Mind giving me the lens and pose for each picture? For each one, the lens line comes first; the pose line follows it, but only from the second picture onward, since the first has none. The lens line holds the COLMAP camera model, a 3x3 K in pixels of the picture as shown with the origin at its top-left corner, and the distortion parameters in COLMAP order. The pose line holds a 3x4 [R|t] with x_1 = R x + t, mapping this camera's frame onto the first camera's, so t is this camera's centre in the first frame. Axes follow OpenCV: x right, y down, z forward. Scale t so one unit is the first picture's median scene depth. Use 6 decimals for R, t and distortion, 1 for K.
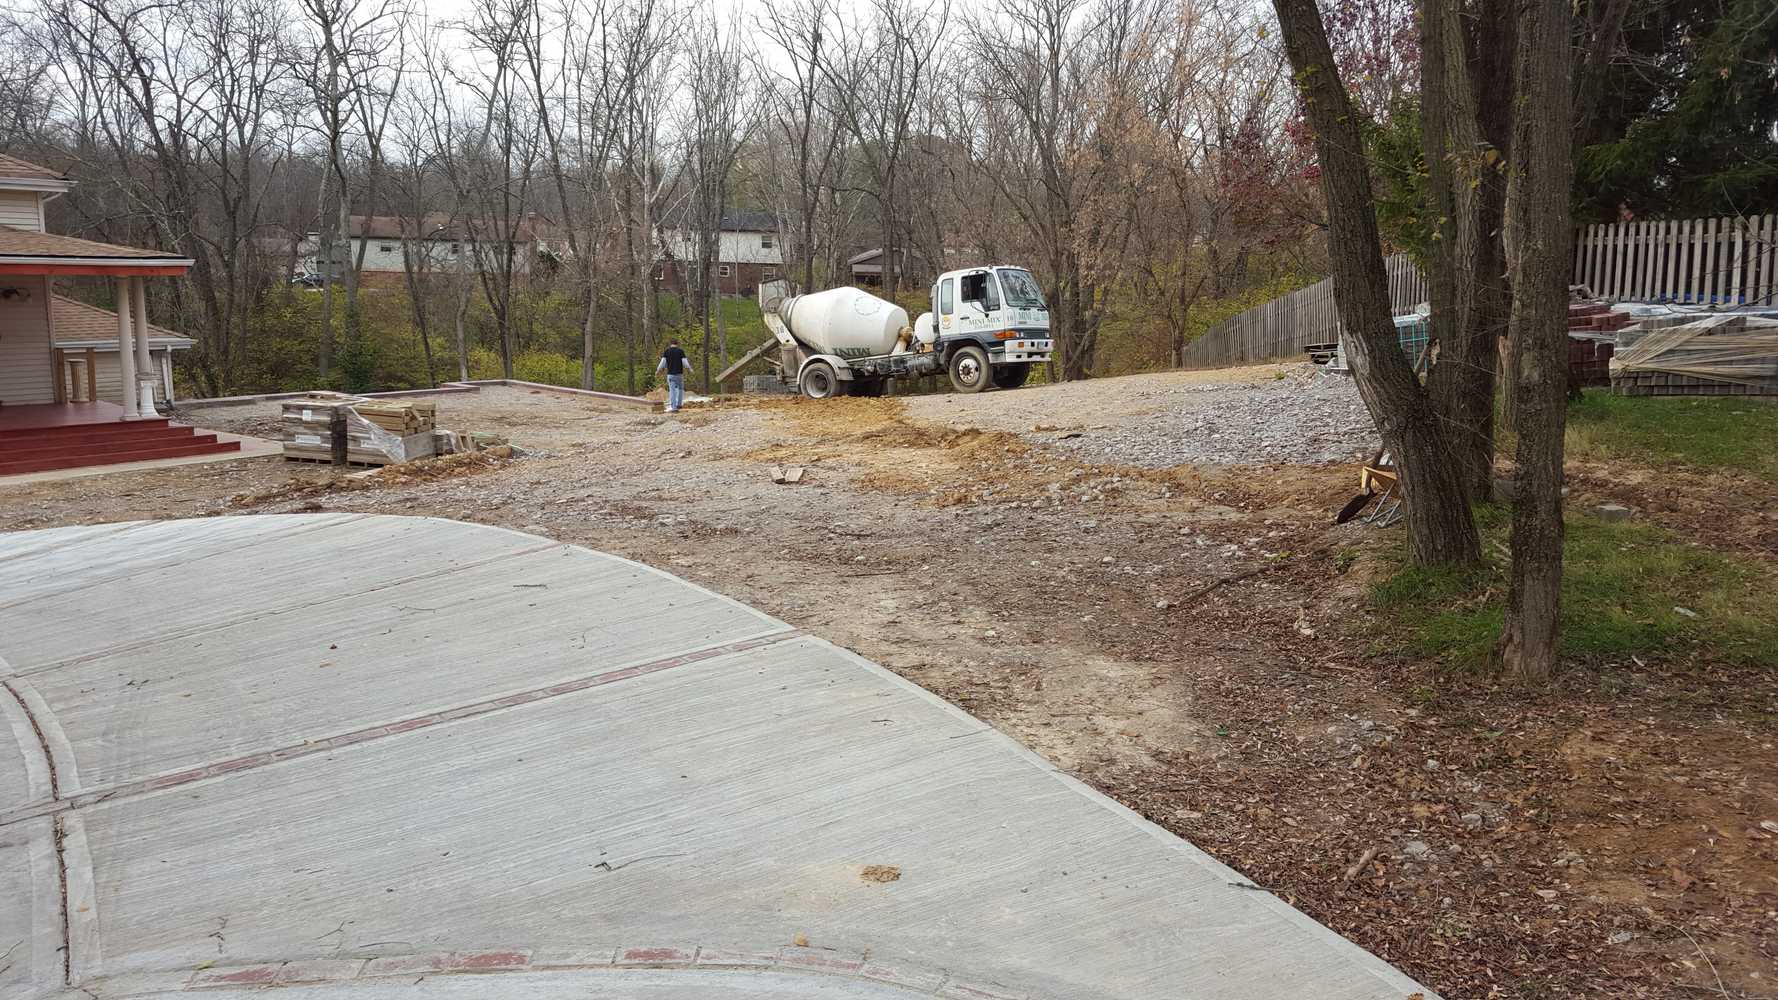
lens RADIAL K [[1198.7, 0, 889.0], [0, 1198.7, 500.0], [0, 0, 1]] dist [0.063404, -0.135265]
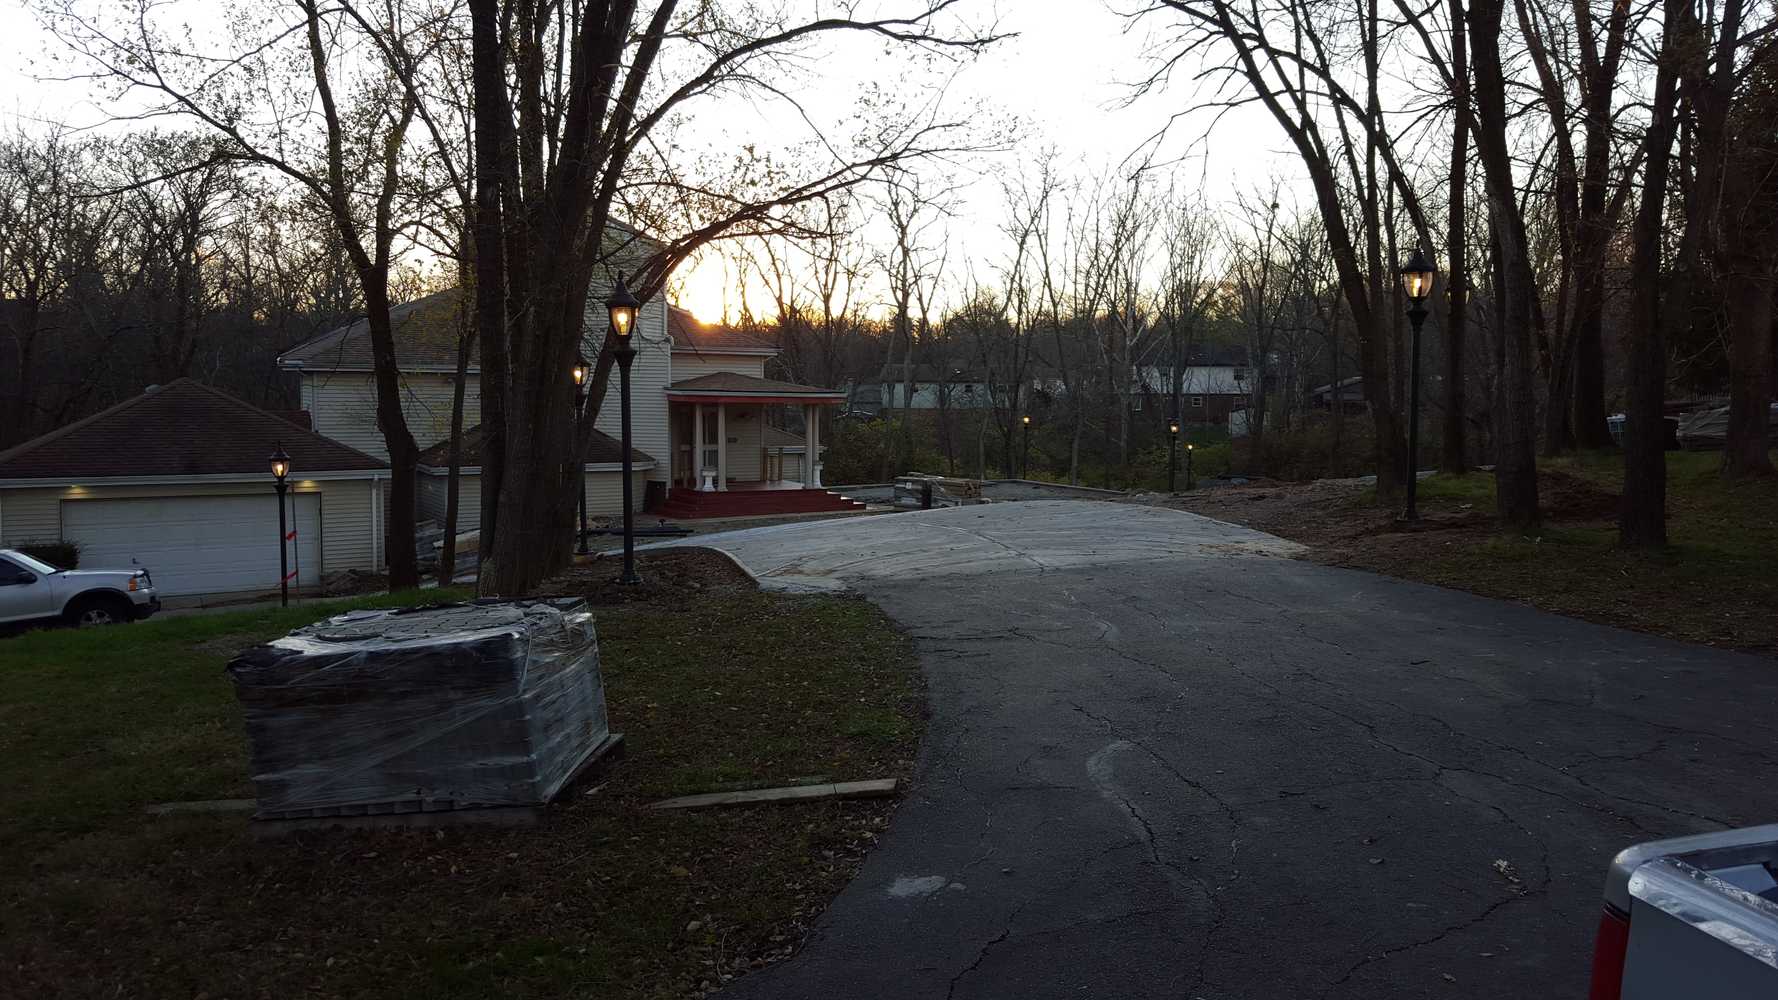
lens RADIAL K [[1198.7, 0, 889.0], [0, 1198.7, 500.0], [0, 0, 1]] dist [0.063404, -0.135265]
pose [[0.923191, 0.013623, -0.384101, 0.047379], [-0.055804, 0.993533, -0.098888, 0.042740], [0.380270, 0.112727, 0.917980, -0.195474]]
